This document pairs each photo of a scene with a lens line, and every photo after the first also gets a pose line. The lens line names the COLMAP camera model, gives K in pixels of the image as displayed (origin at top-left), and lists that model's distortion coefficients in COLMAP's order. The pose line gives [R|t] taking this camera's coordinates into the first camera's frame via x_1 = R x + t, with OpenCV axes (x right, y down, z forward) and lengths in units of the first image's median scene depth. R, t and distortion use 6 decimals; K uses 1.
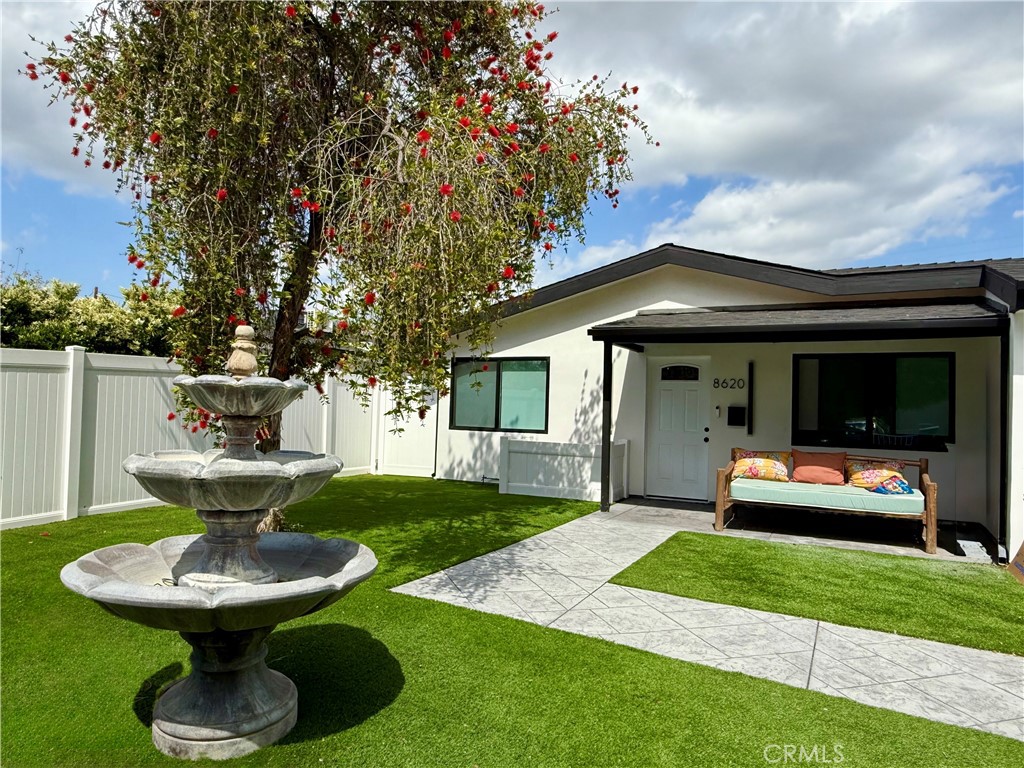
lens RADIAL K [[678.8, 0, 507.2], [0, 678.8, 382.0], [0, 0, 1]] dist [-0.009493, -0.002383]
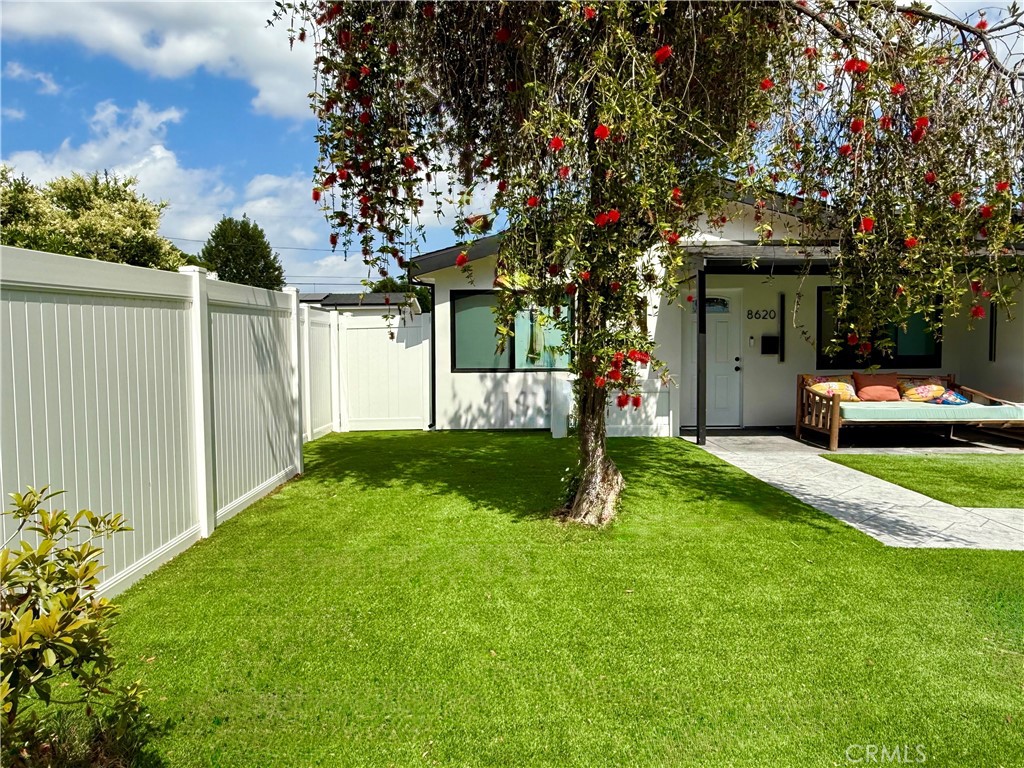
lens RADIAL K [[678.8, 0, 509.4], [0, 678.8, 379.3], [0, 0, 1]] dist [-0.009493, -0.002383]
pose [[0.894218, -0.056045, 0.444110, -0.493603], [0.016858, 0.995644, 0.091703, -0.000570], [-0.447315, -0.074516, 0.891267, 0.221964]]
